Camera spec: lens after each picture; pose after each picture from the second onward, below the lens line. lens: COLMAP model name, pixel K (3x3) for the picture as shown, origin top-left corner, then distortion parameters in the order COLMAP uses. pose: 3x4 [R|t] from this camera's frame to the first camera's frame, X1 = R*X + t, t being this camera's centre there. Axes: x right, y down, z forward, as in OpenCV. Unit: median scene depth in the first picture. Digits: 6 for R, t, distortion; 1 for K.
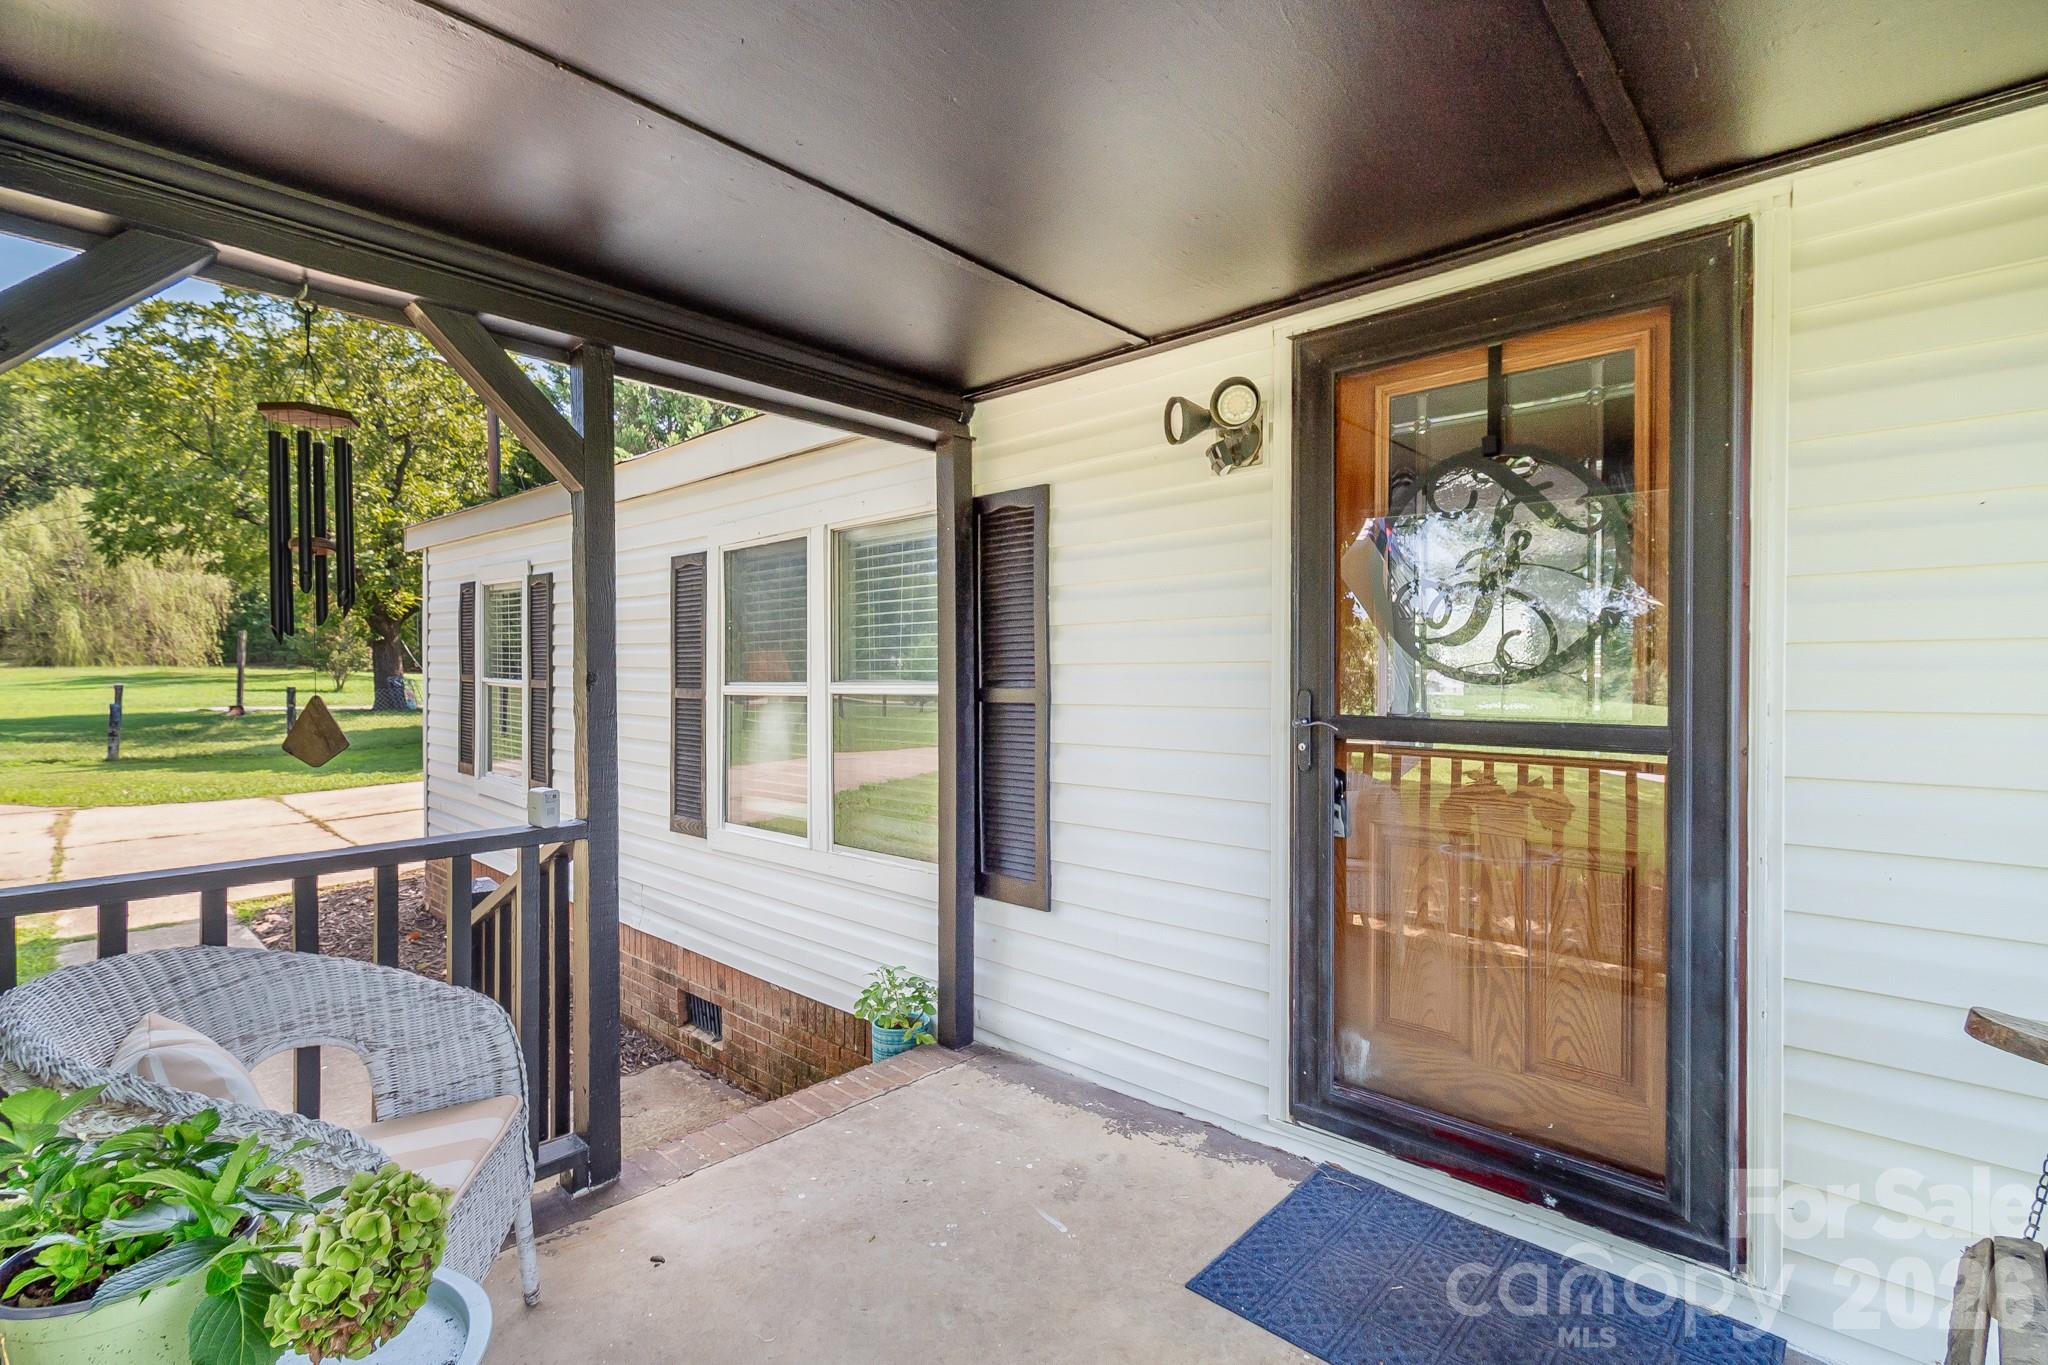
lens RADIAL K [[948.8, 0, 1030.3], [0, 948.8, 683.1], [0, 0, 1]] dist [0.000685, -0.002670]
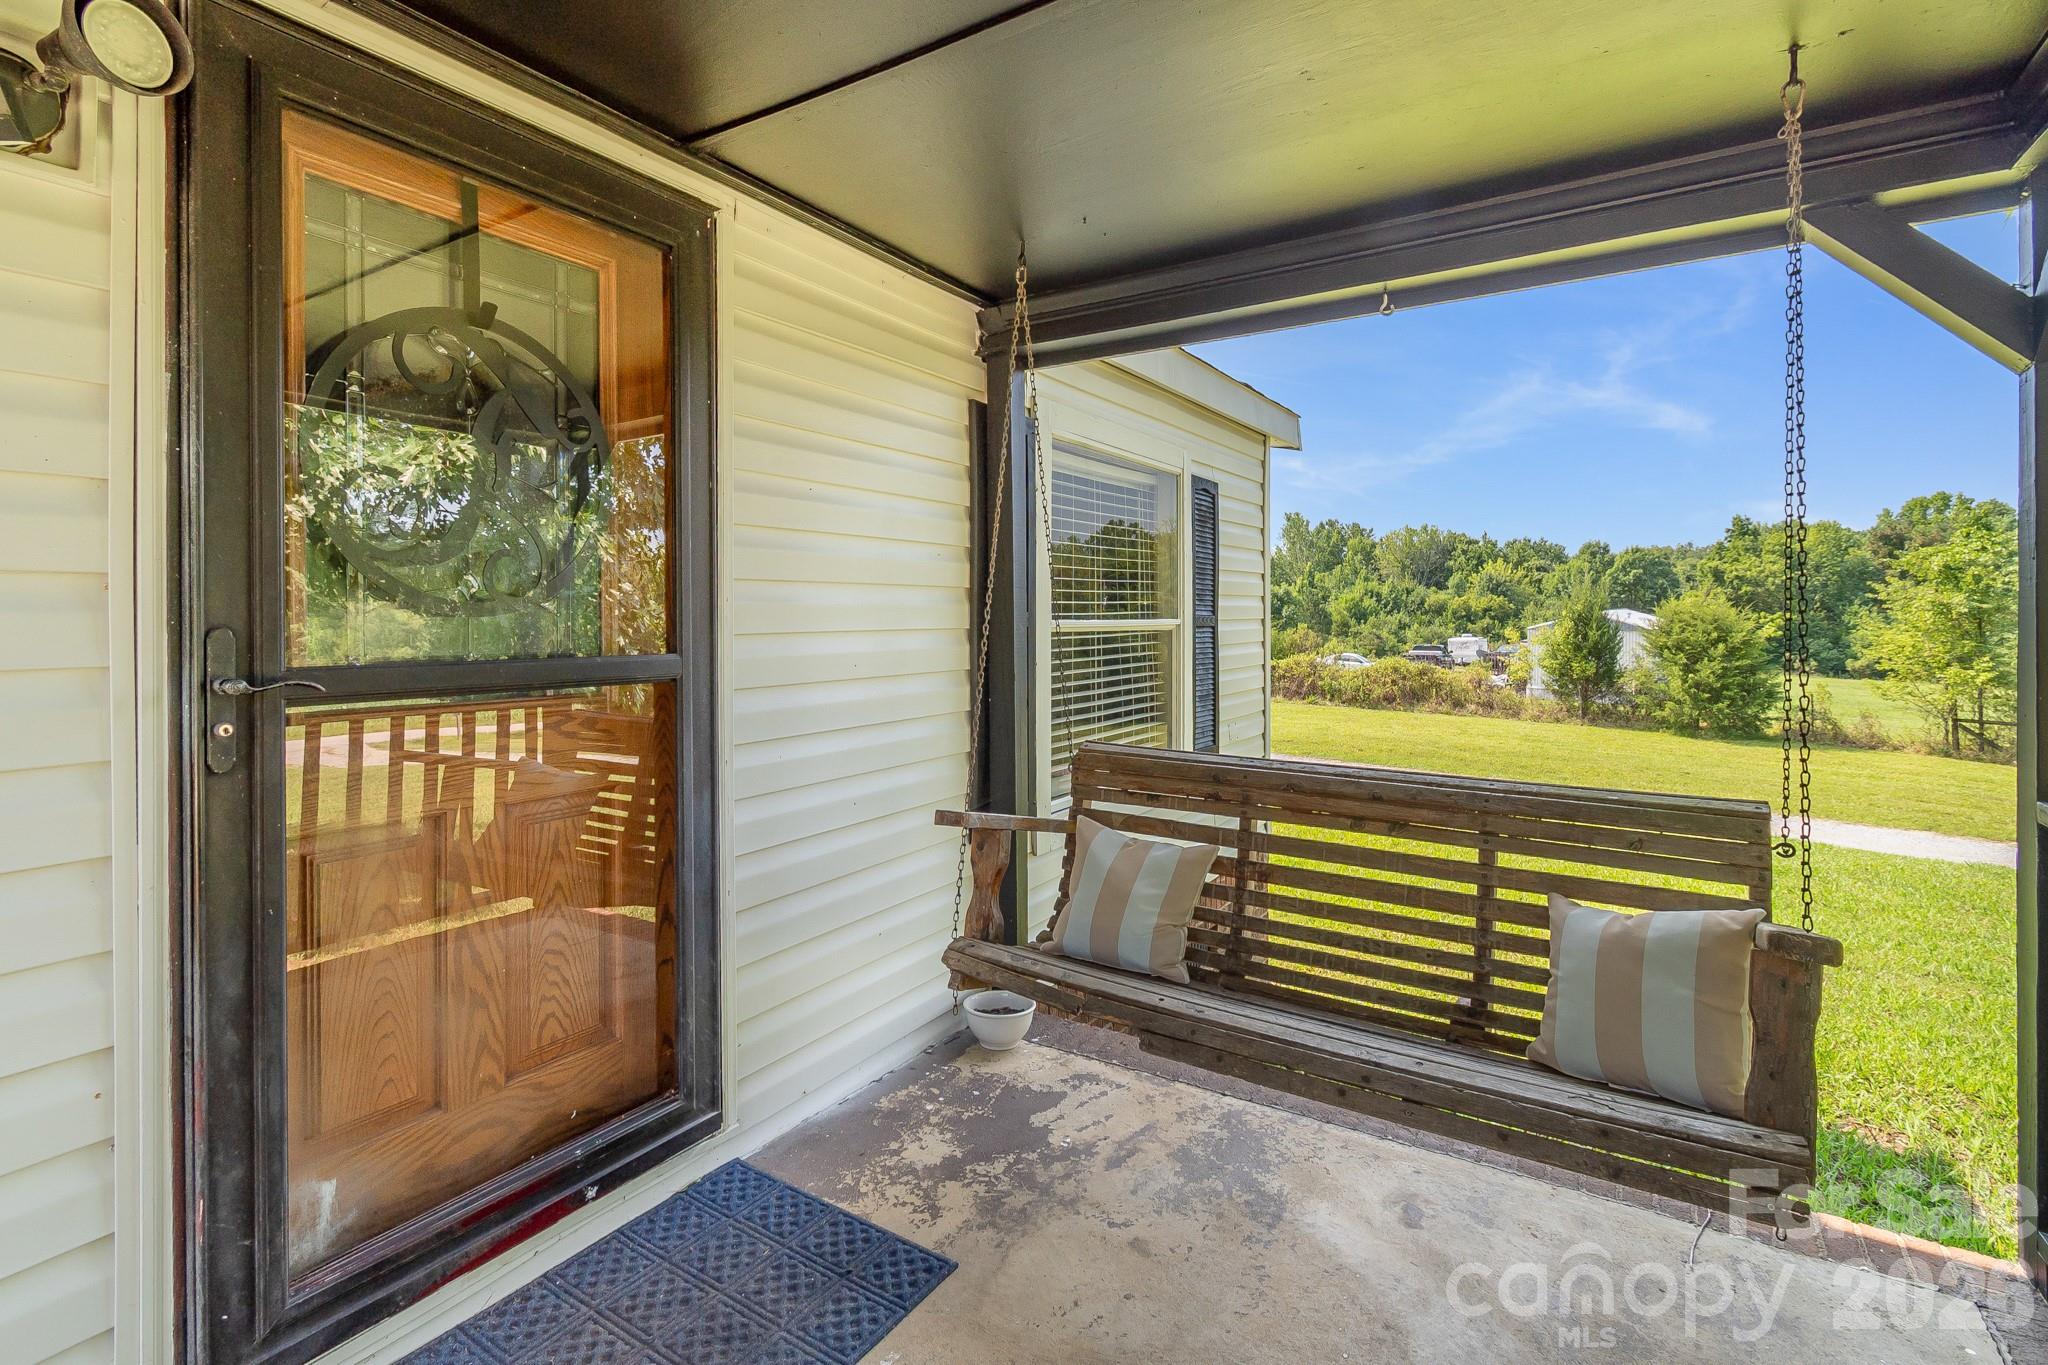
lens RADIAL K [[948.8, 0, 1007.1], [0, 948.8, 618.2], [0, 0, 1]] dist [0.000685, -0.002670]
pose [[-0.179041, -0.001375, 0.983841, -0.400114], [0.005369, 0.999983, 0.002375, 0.004286], [-0.983827, 0.005707, -0.179031, 0.771220]]
